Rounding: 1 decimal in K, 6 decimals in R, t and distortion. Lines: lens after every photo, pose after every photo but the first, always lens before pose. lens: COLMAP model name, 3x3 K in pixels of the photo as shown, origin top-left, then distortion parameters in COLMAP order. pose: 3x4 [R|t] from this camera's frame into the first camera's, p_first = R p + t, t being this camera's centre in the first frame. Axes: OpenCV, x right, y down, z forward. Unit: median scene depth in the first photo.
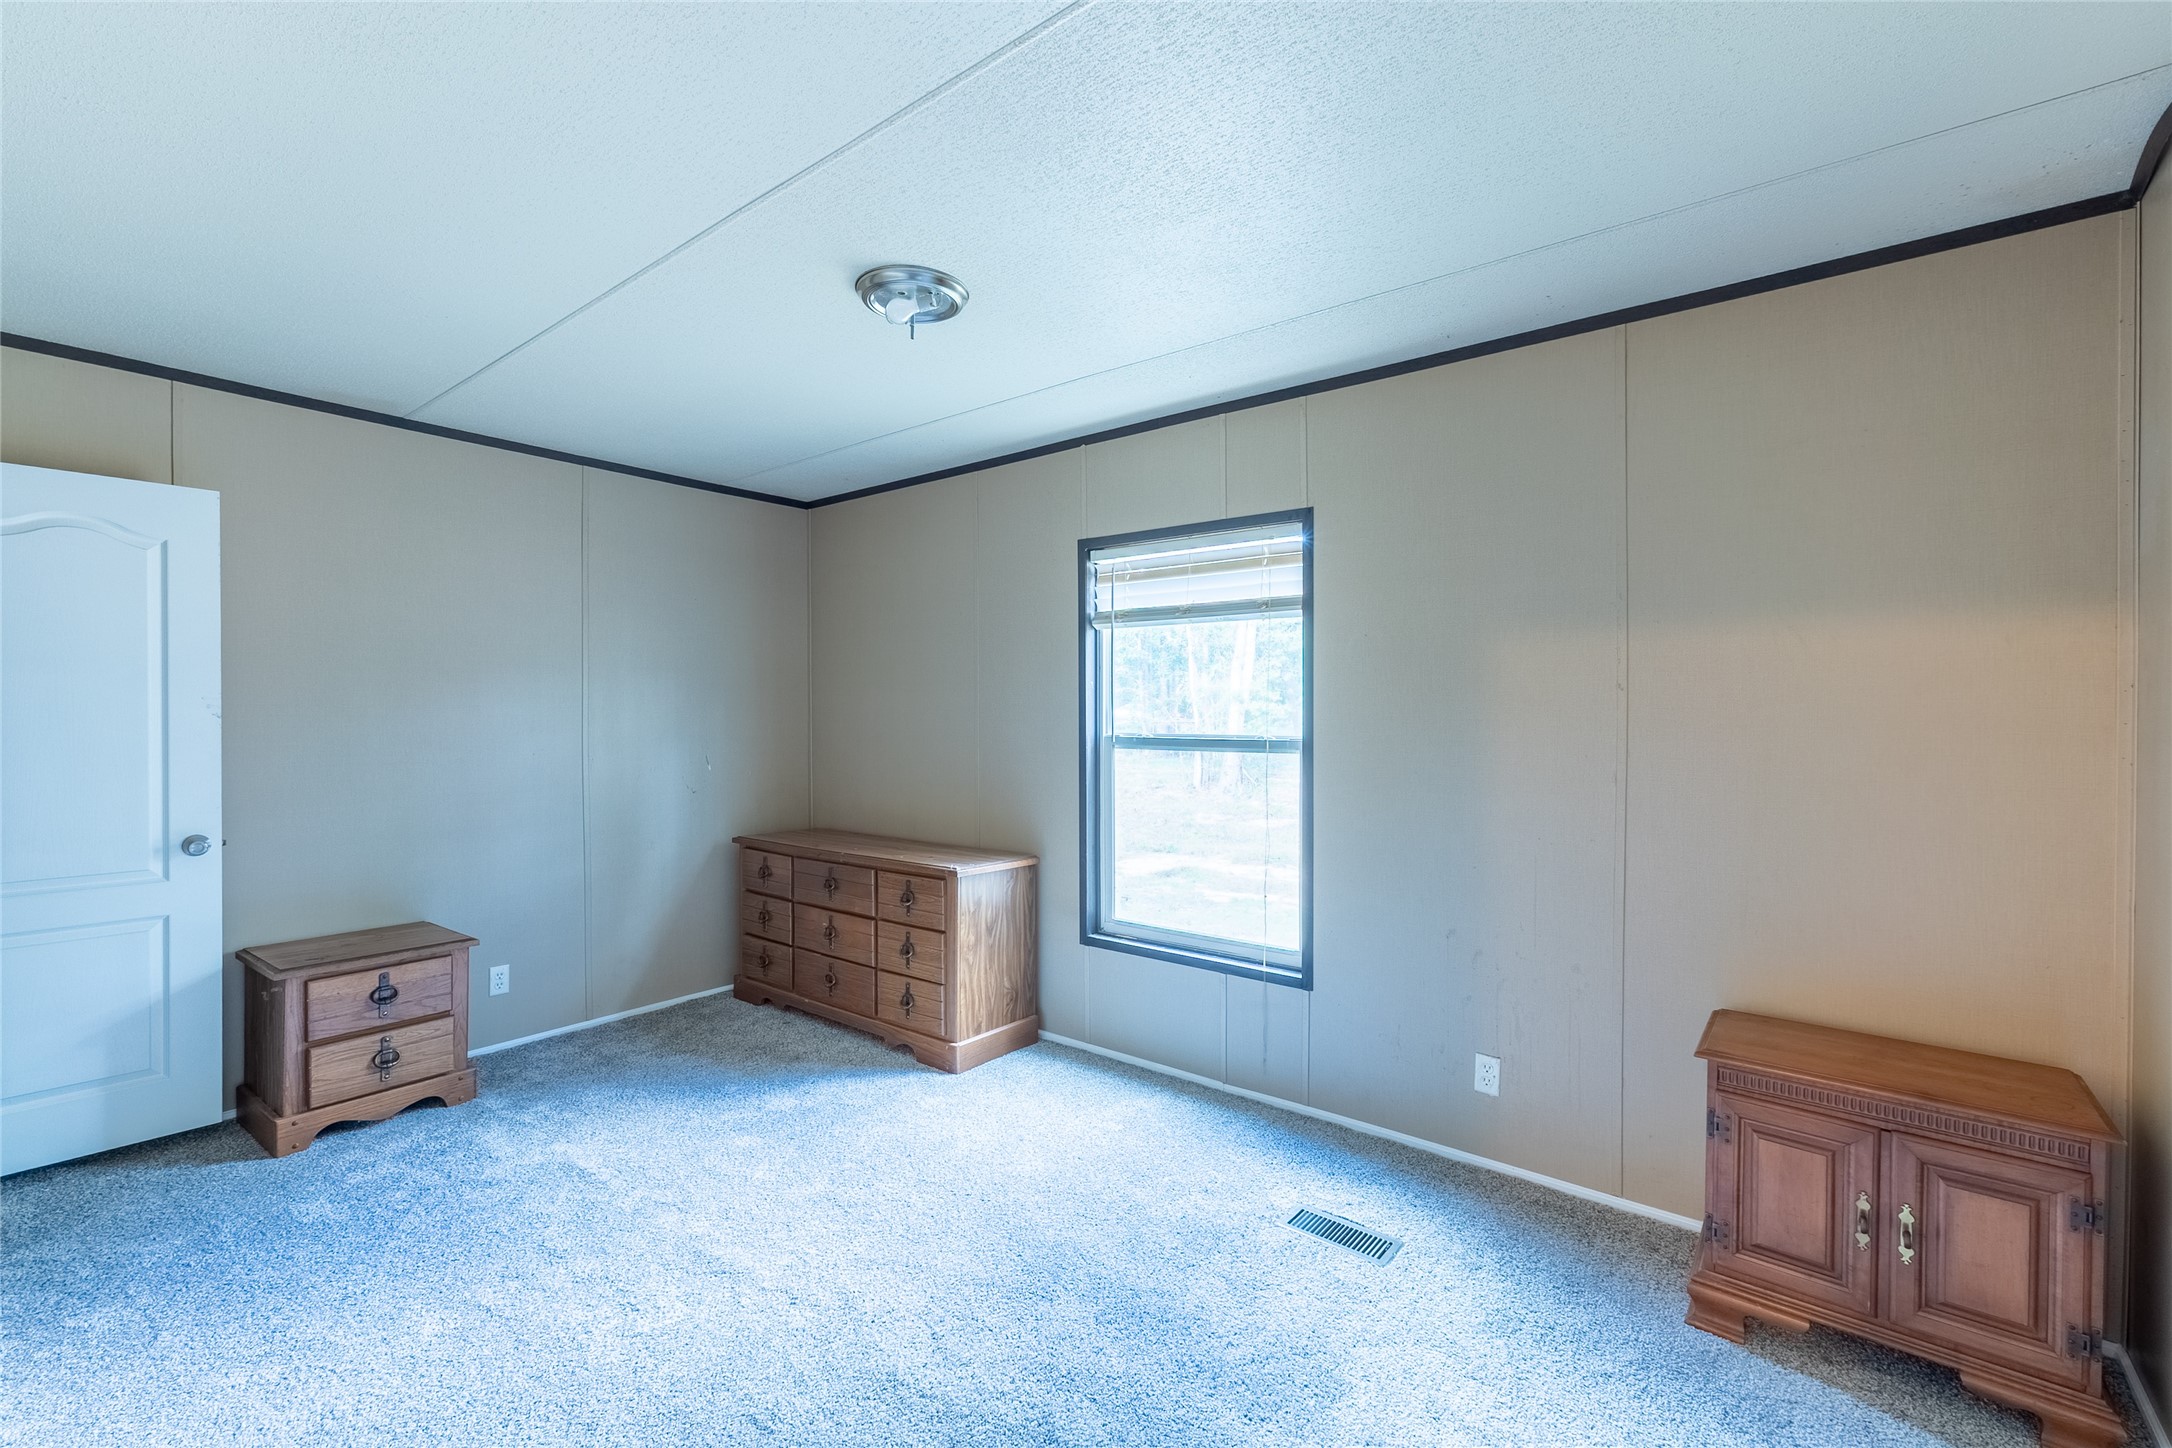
lens RADIAL K [[934.7, 0, 1084.5], [0, 934.7, 721.3], [0, 0, 1]] dist [-0.001143, -0.000120]
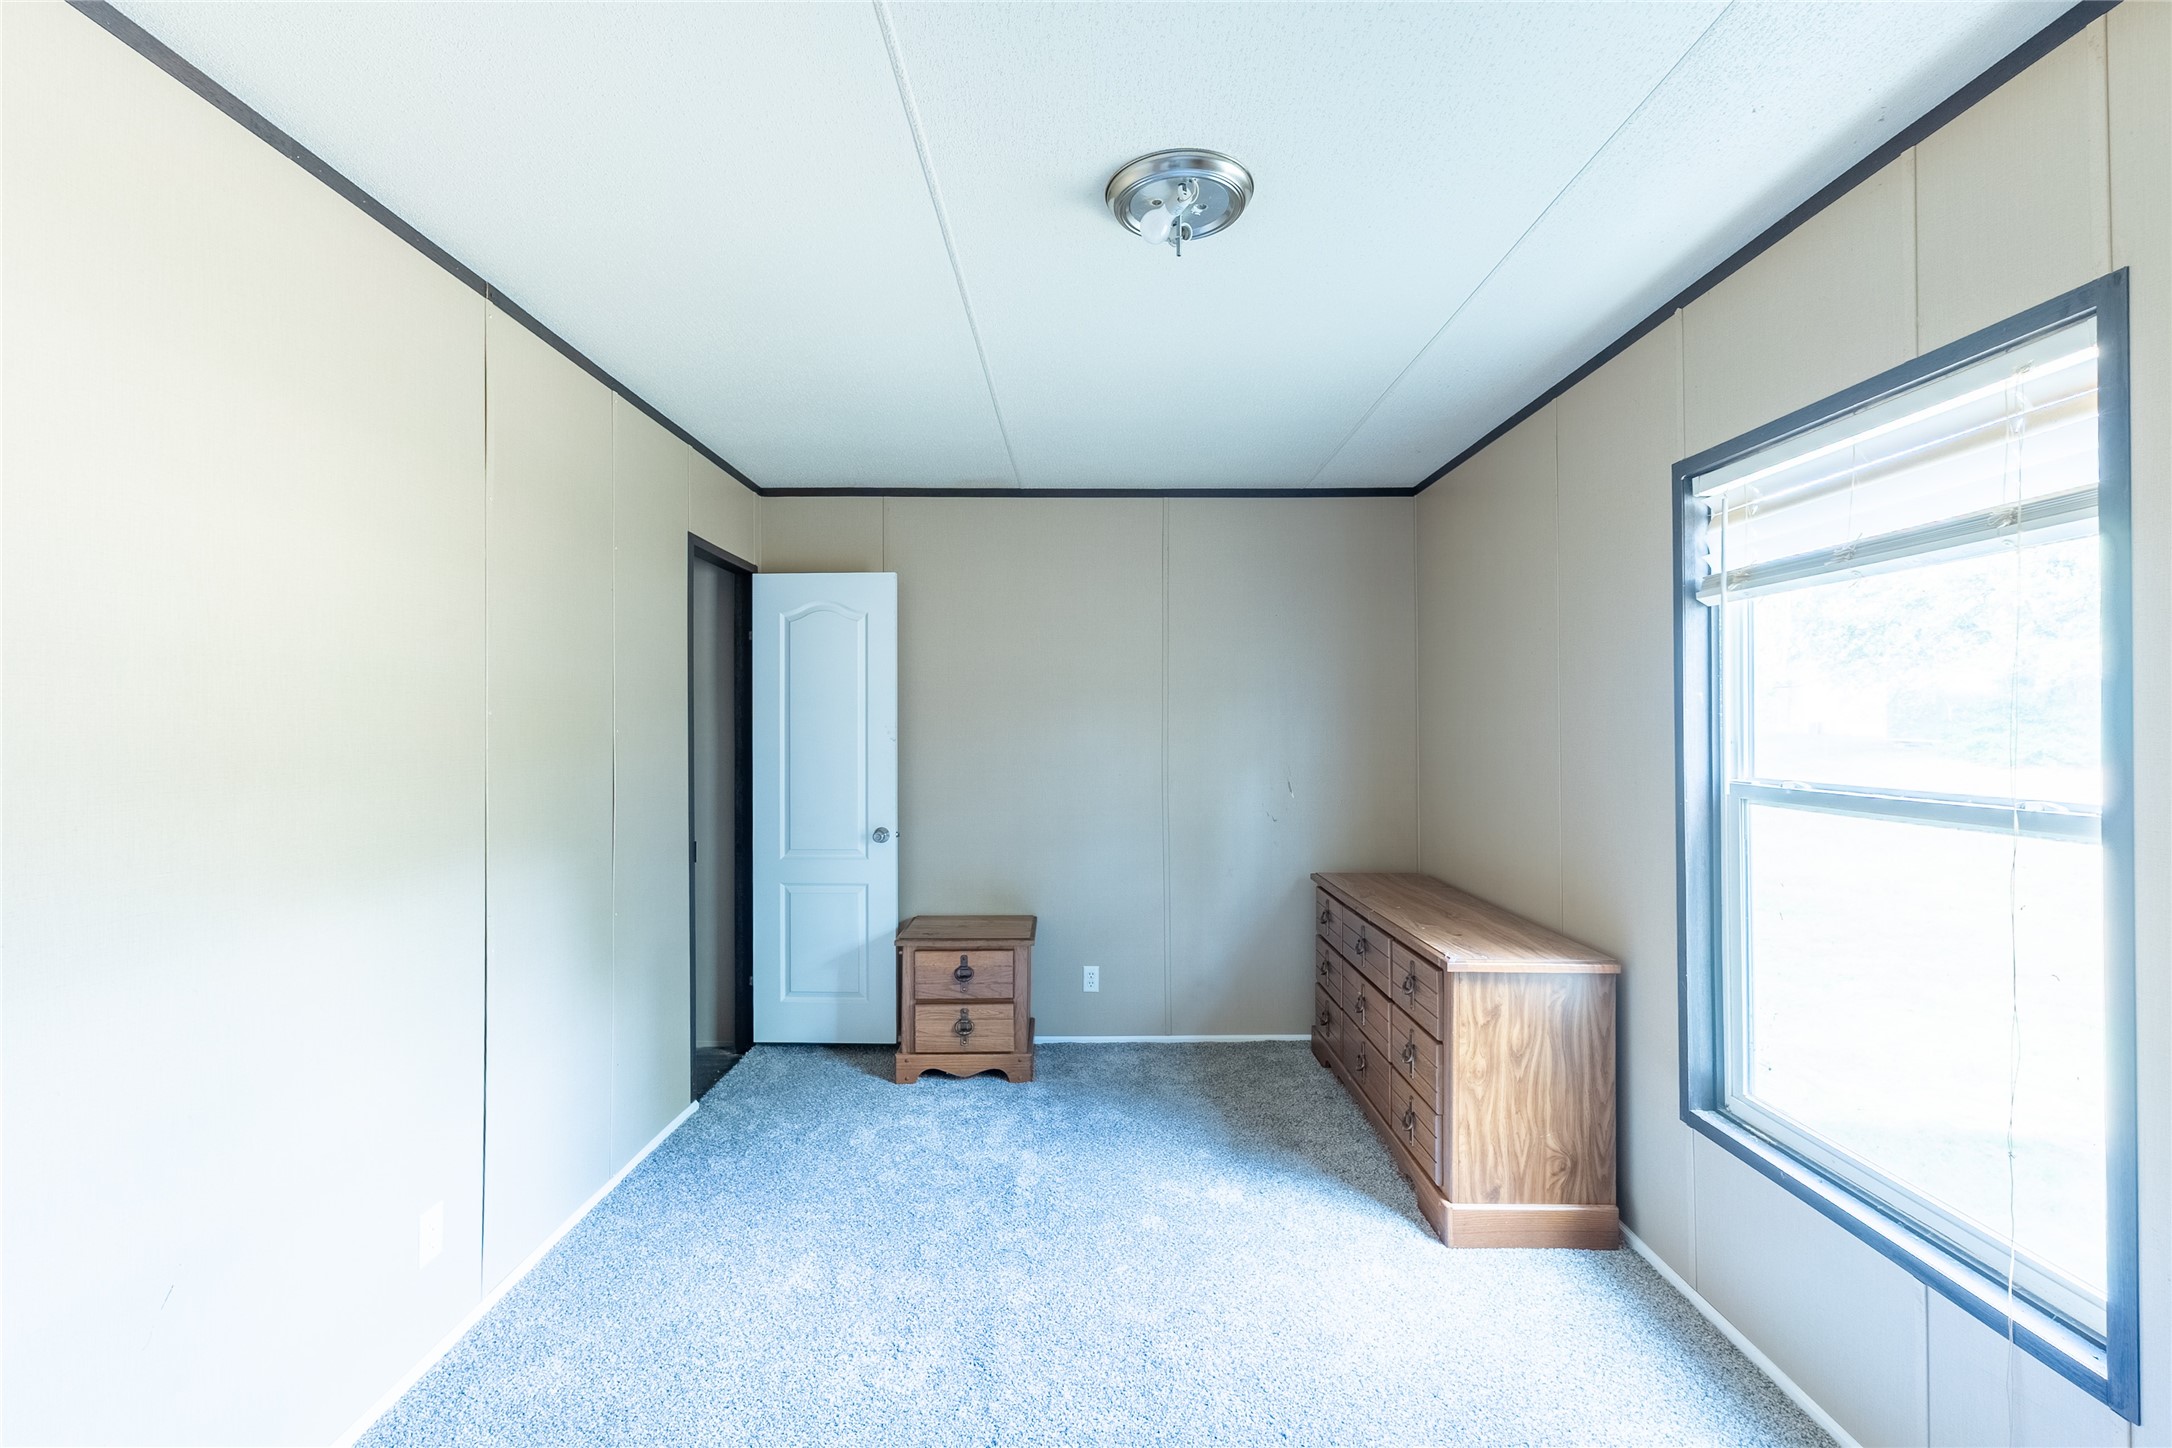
lens RADIAL K [[934.7, 0, 1081.2], [0, 934.7, 721.1], [0, 0, 1]] dist [-0.001143, -0.000120]
pose [[0.617390, -0.005590, -0.786637, 0.246619], [-0.003599, 0.999944, -0.009930, -0.016603], [0.786649, 0.008962, 0.617335, 0.321326]]
